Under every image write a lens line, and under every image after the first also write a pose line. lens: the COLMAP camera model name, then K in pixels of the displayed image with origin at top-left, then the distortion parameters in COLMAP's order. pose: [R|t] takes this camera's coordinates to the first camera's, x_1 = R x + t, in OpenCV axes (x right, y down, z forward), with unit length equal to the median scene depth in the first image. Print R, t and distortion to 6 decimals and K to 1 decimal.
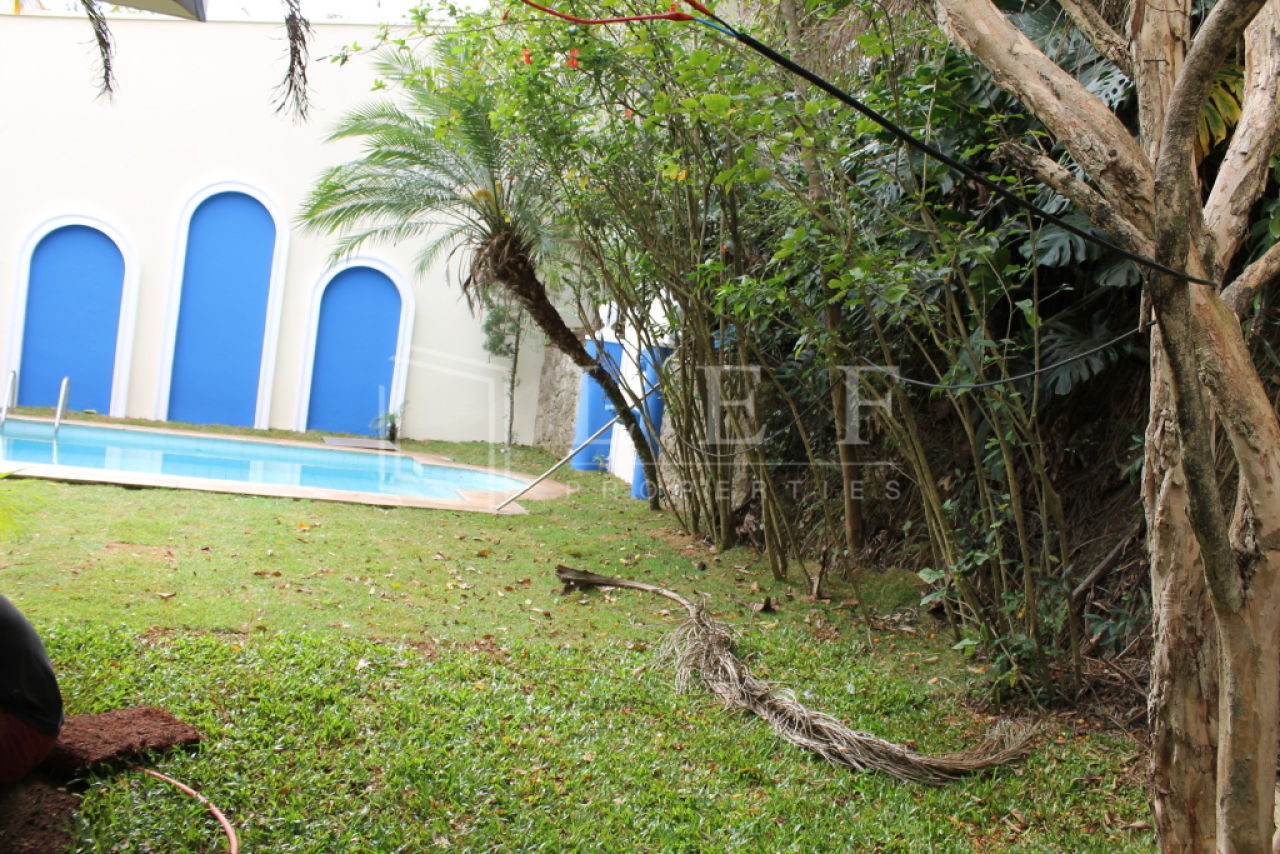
lens RADIAL K [[1084.3, 0, 640.0], [0, 1084.3, 427.0], [0, 0, 1]] dist [-0.185359, 0.162152]
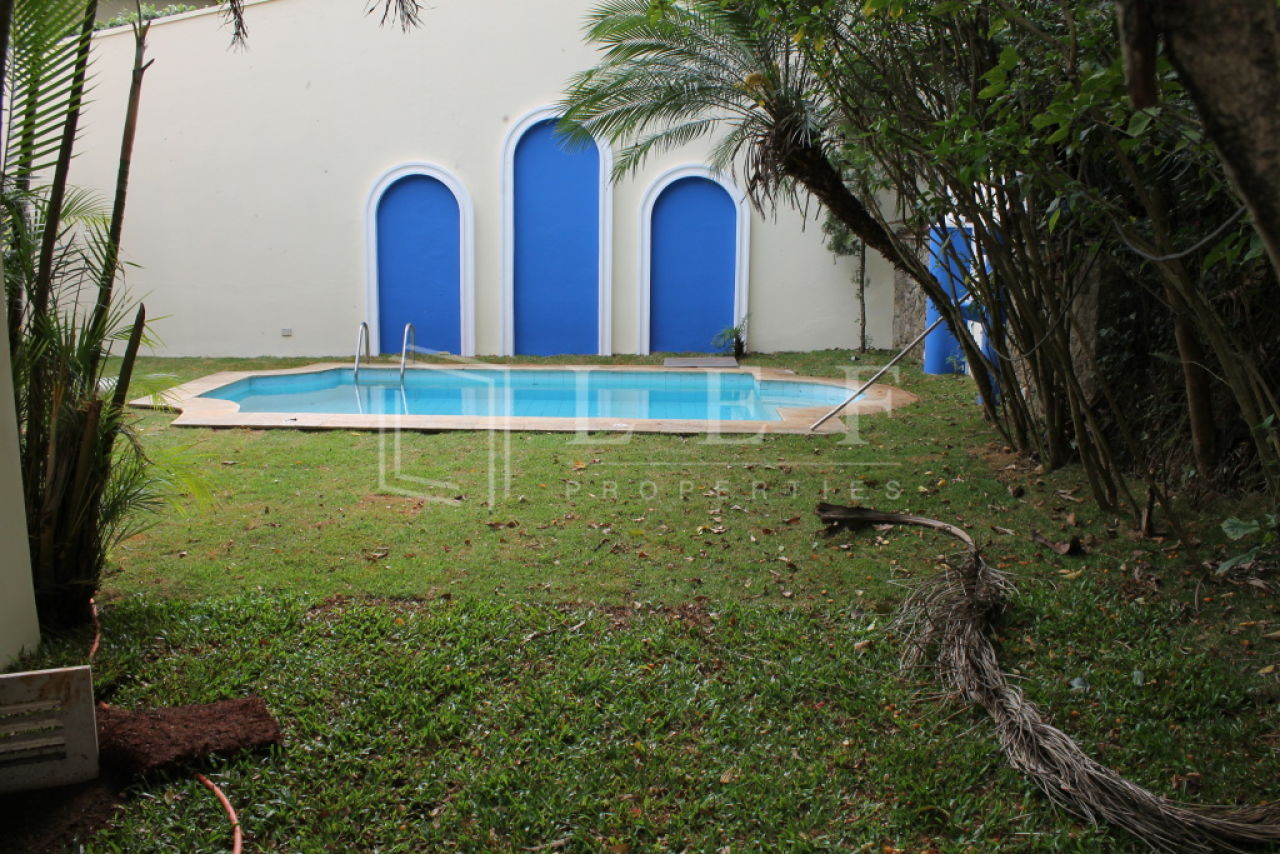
lens RADIAL K [[1084.3, 0, 640.0], [0, 1084.3, 427.0], [0, 0, 1]] dist [-0.185359, 0.162152]
pose [[0.916880, -0.052148, -0.395742, 0.104230], [0.087938, 0.993460, 0.072829, -0.004050], [0.389356, -0.101576, 0.915469, 0.137993]]
